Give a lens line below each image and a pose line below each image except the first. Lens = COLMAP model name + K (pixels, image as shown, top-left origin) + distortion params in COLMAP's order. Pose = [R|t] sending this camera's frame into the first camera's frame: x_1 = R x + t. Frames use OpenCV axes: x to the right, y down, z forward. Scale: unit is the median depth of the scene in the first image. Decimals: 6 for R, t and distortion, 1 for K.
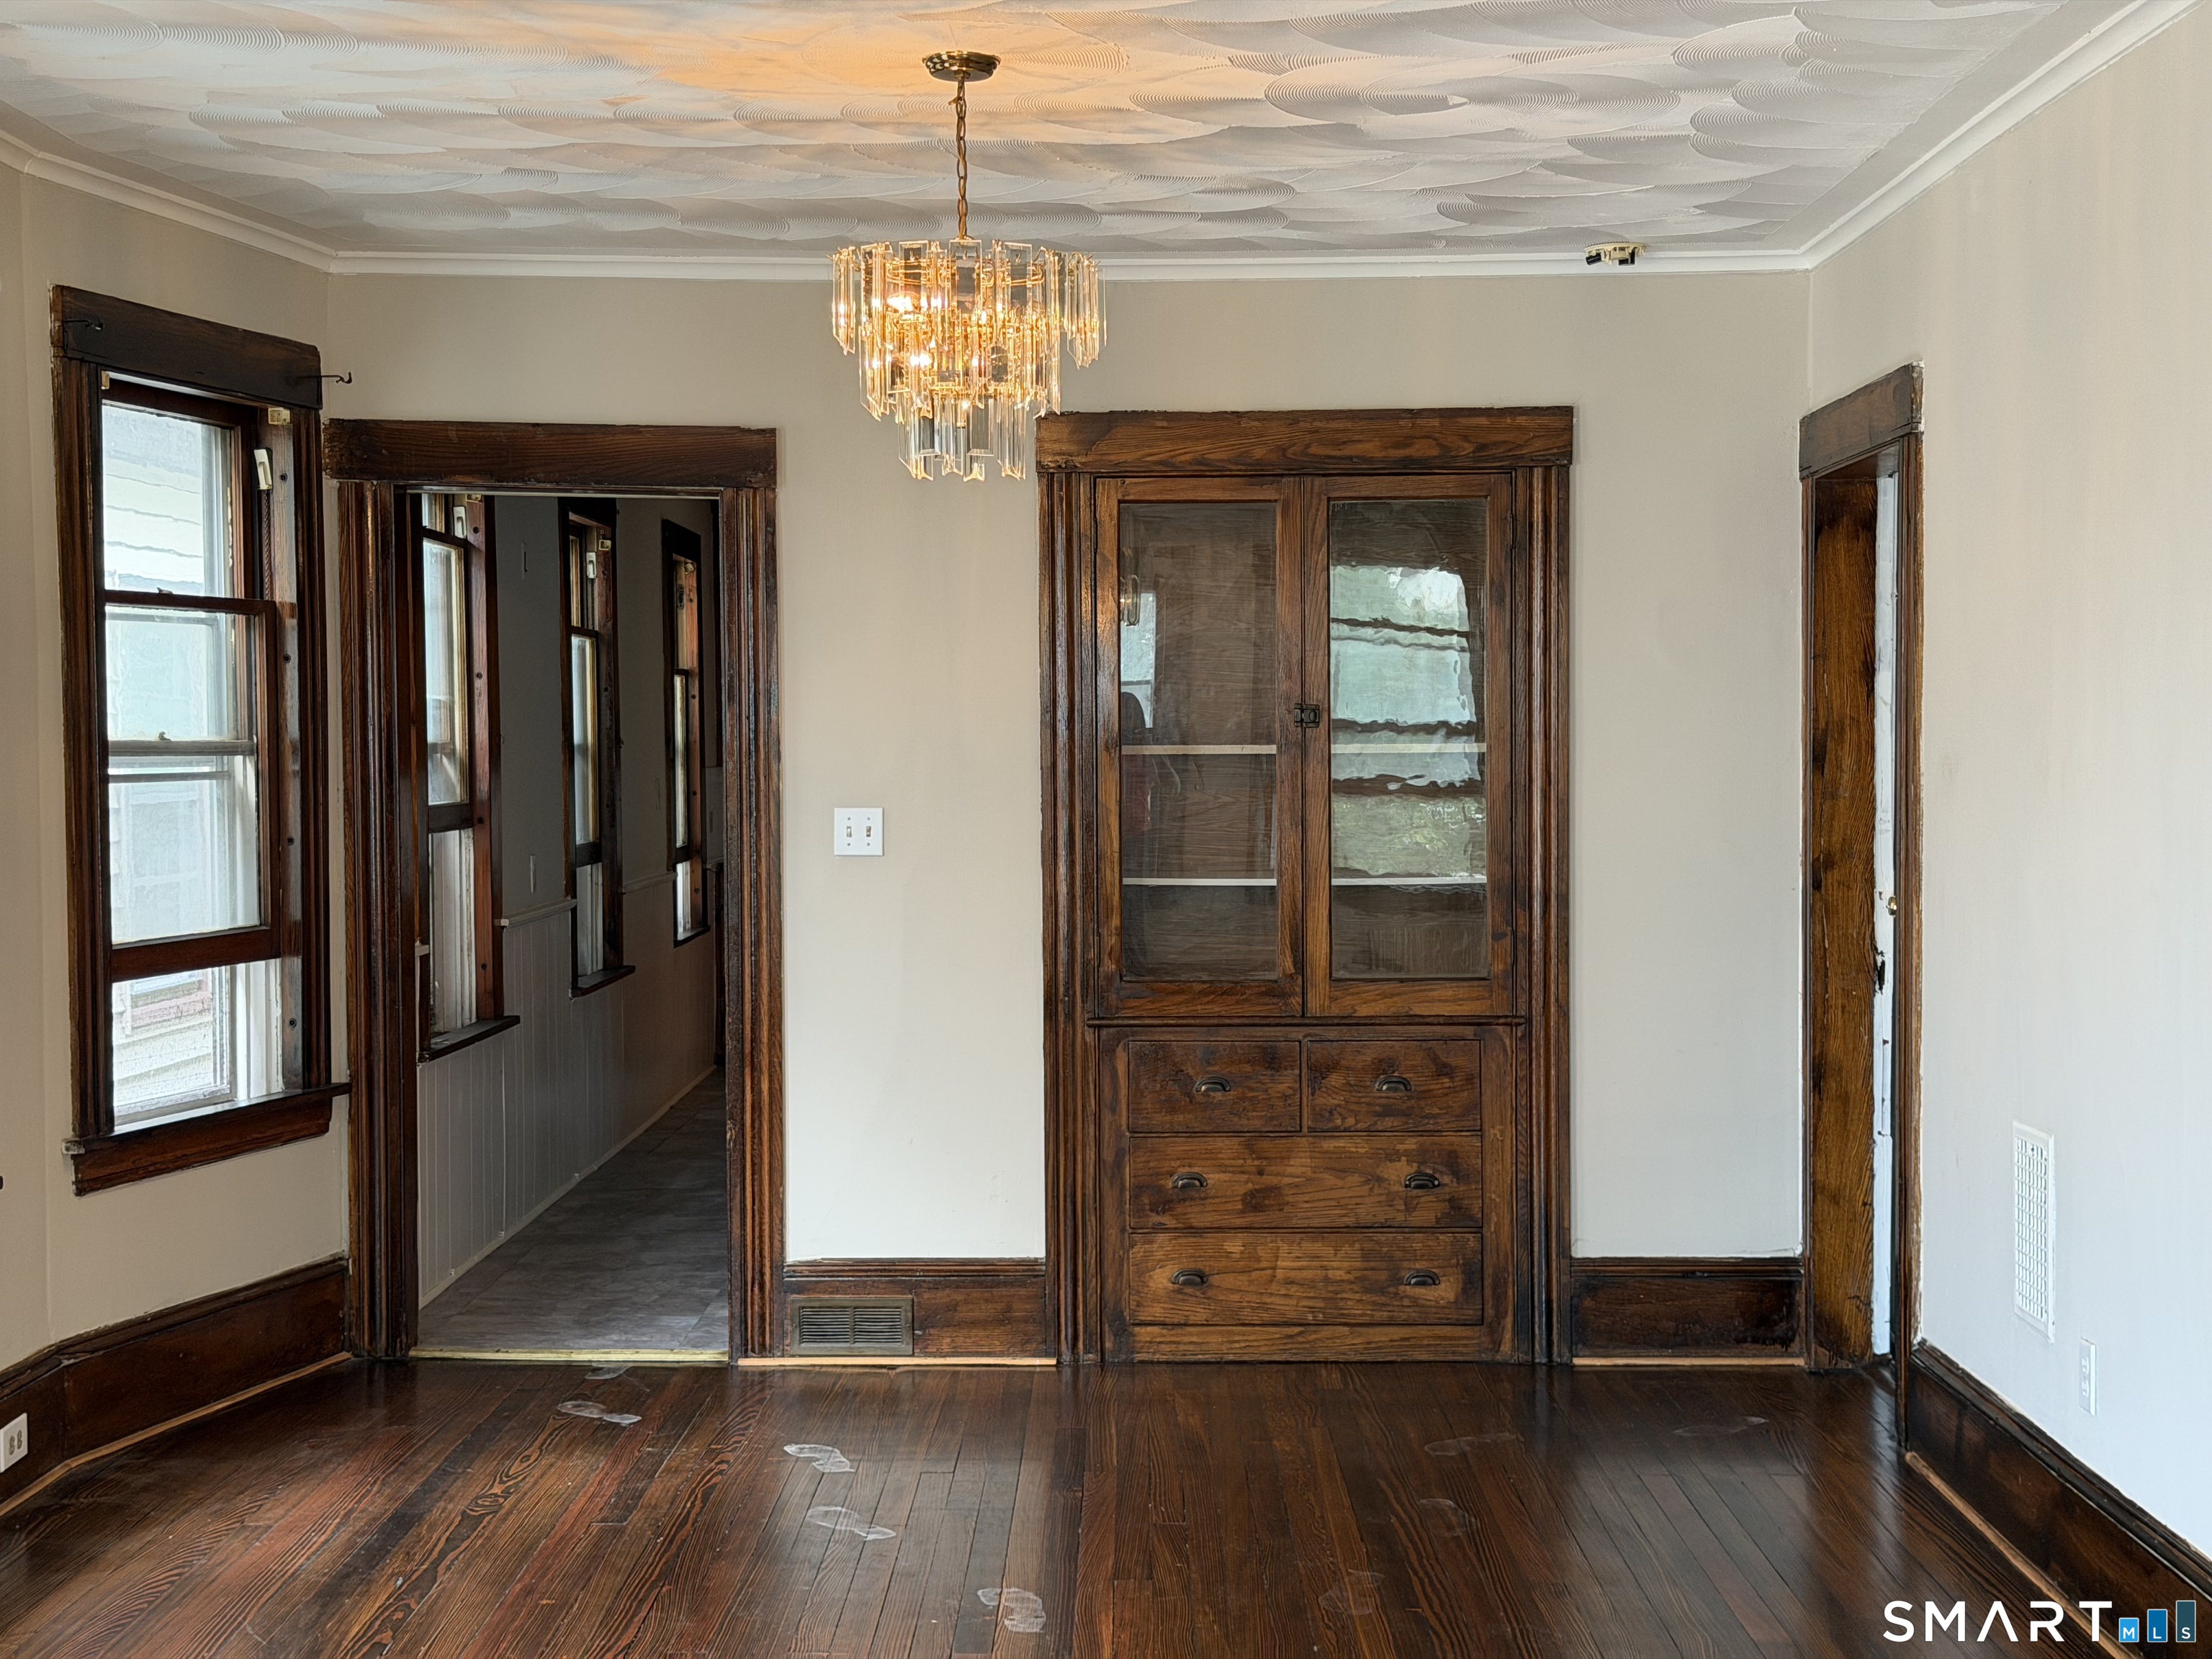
lens RADIAL K [[3077.6, 0, 1106.0], [0, 3077.6, 829.5], [0, 0, 1]] dist [0.017405, 0.001263]
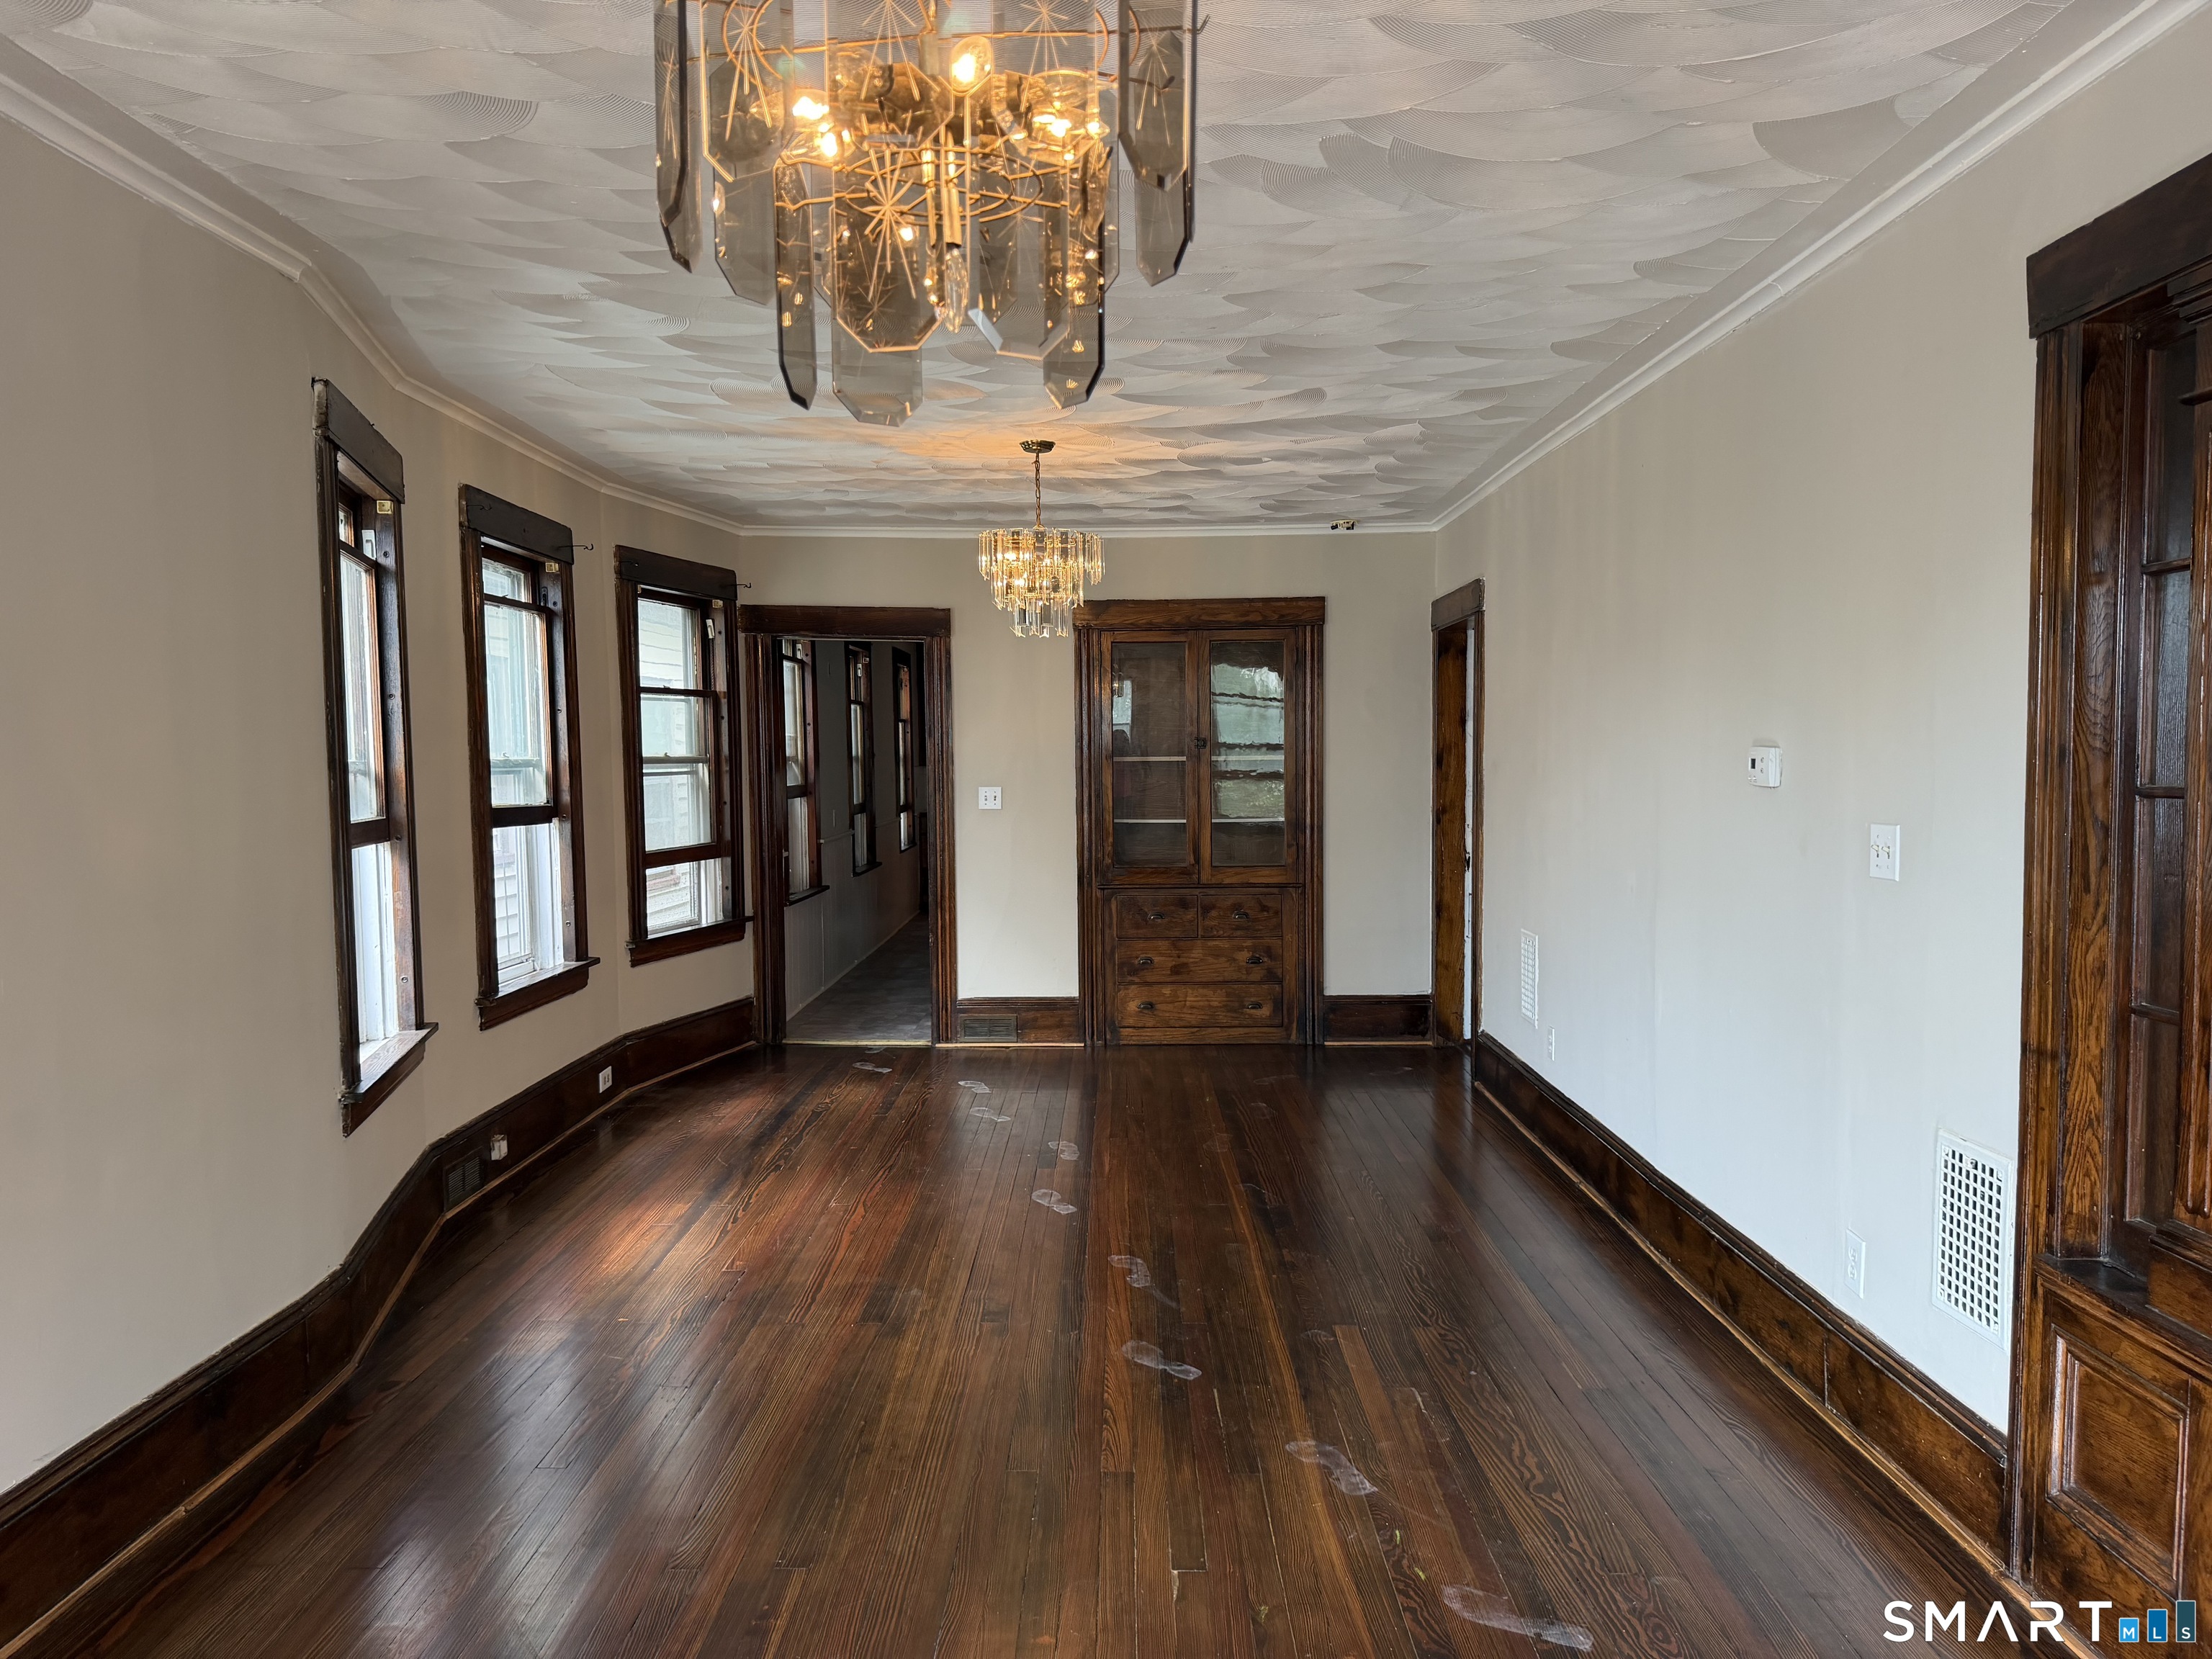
lens RADIAL K [[1583.9, 0, 1106.0], [0, 1583.9, 829.5], [0, 0, 1]] dist [-0.001743, -0.007106]
pose [[0.999991, -0.003460, -0.002333, 0.002409], [0.003509, 0.999761, 0.021590, -0.000800], [0.002258, -0.021598, 0.999764, -0.100149]]
